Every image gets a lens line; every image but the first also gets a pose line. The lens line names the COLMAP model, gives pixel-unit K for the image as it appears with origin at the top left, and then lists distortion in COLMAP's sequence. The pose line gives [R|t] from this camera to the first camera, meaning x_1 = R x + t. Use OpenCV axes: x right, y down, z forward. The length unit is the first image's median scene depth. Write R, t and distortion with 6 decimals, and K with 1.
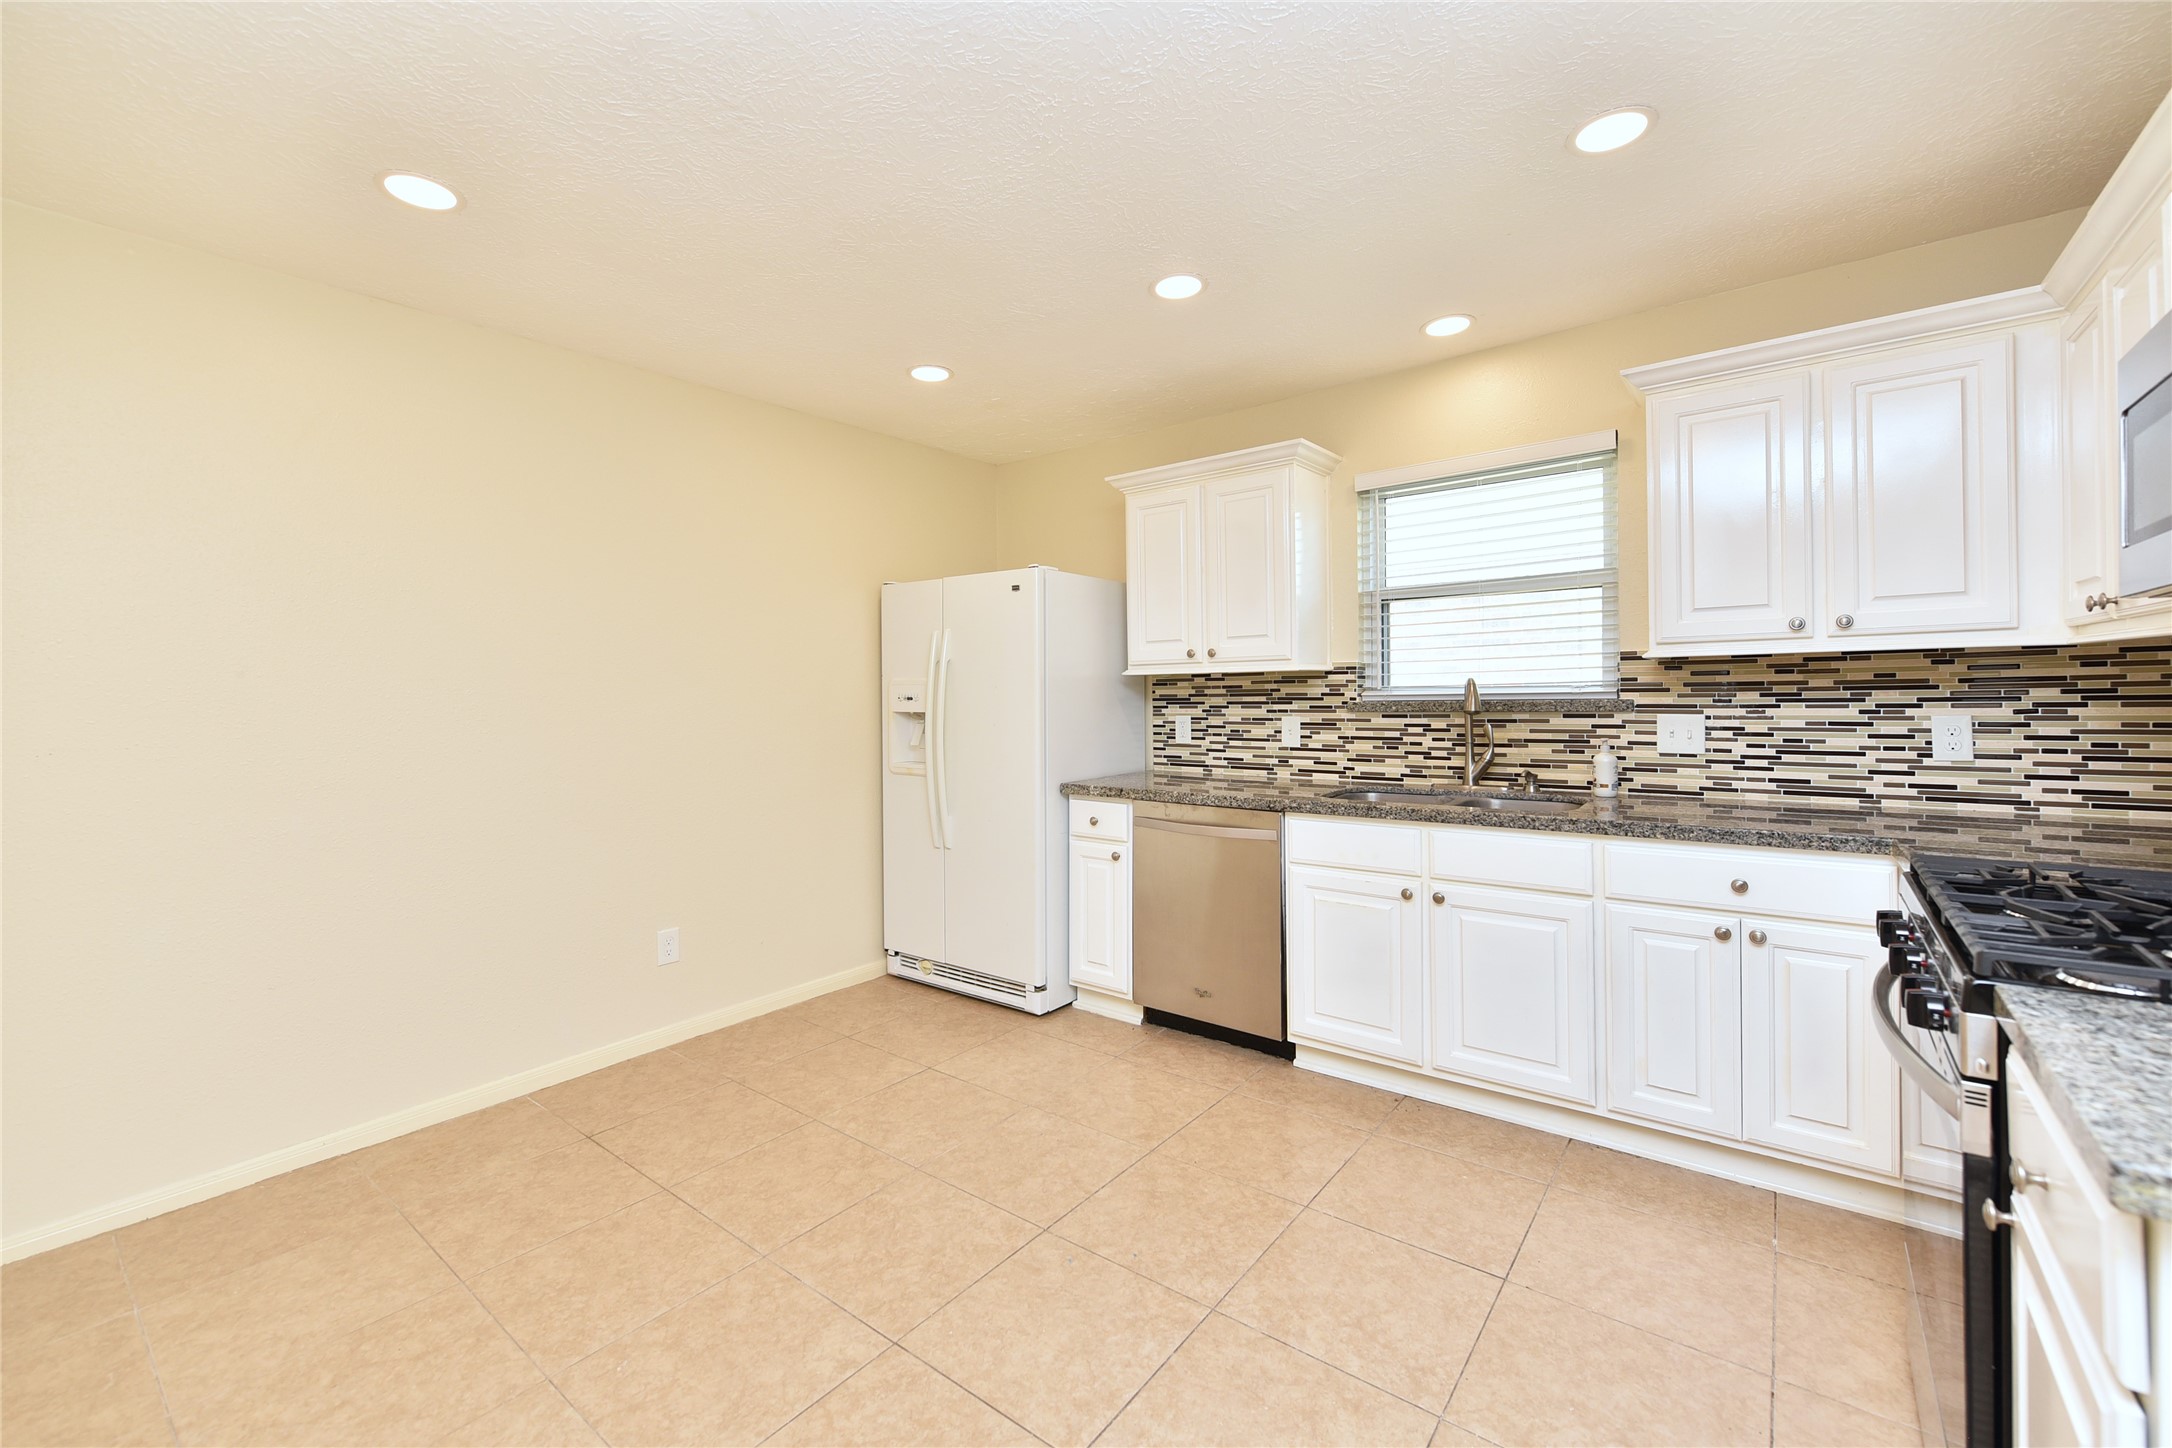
lens RADIAL K [[883.8, 0, 1052.4], [0, 883.8, 690.0], [0, 0, 1]] dist [-0.002382, -0.001363]
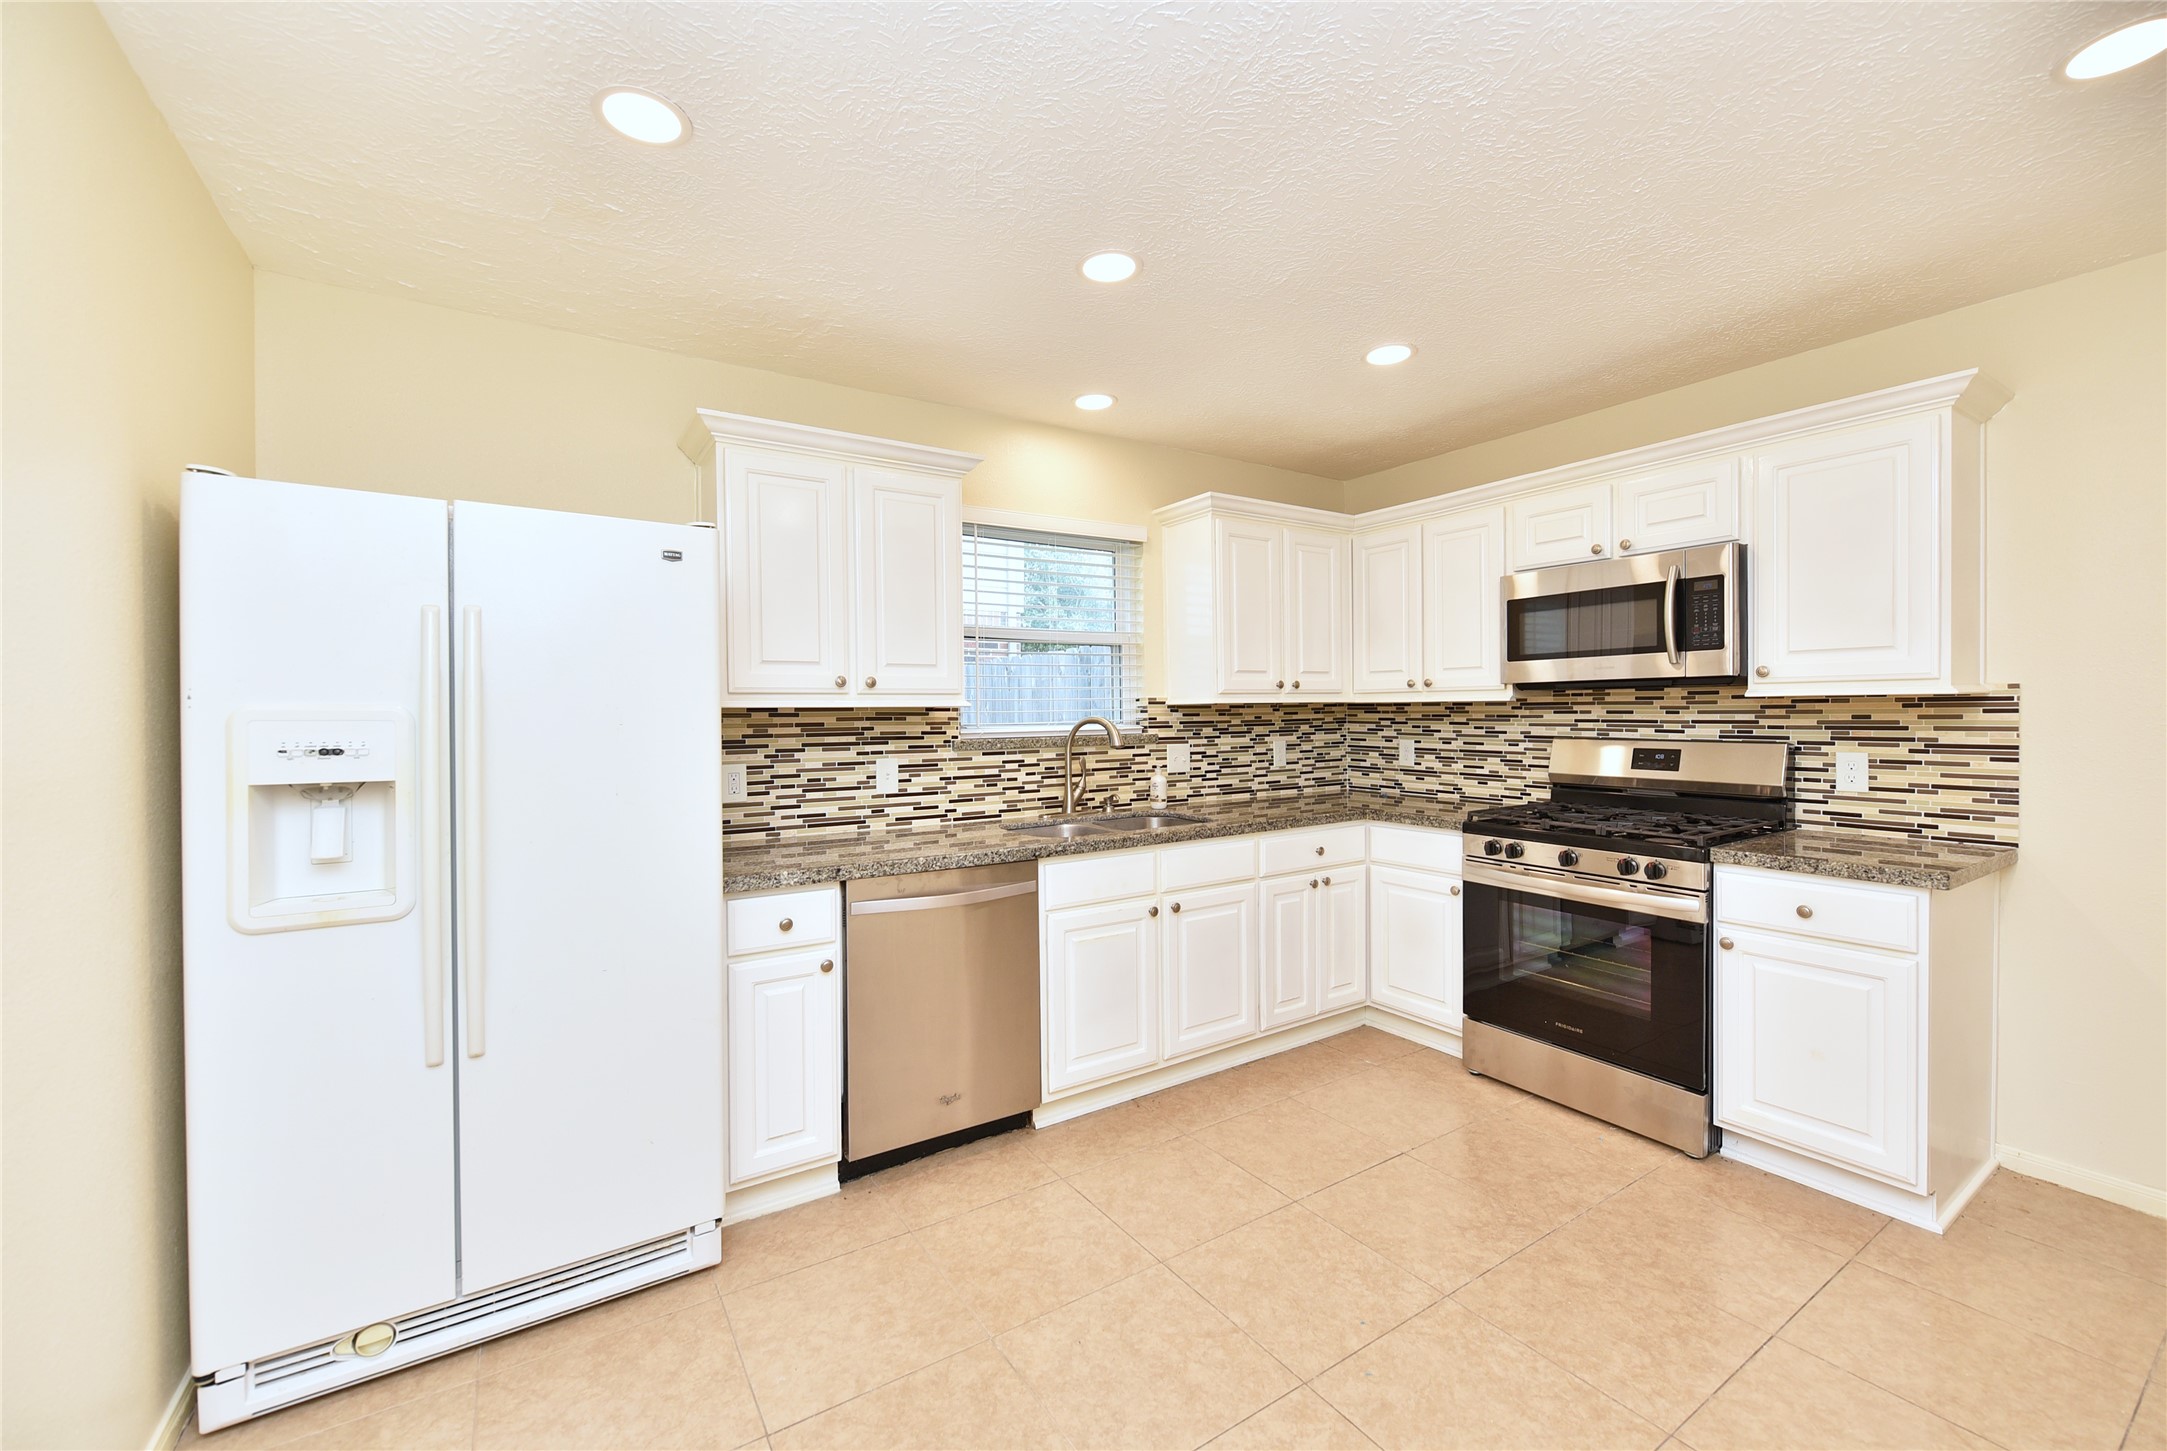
lens RADIAL K [[881.8, 0, 1081.9], [0, 881.8, 716.0], [0, 0, 1]] dist [-0.002382, -0.001363]
pose [[0.301296, 0.009240, 0.953486, -0.551857], [0.004930, 0.999925, -0.011248, -0.001517], [-0.953518, 0.008090, 0.301228, 0.608299]]
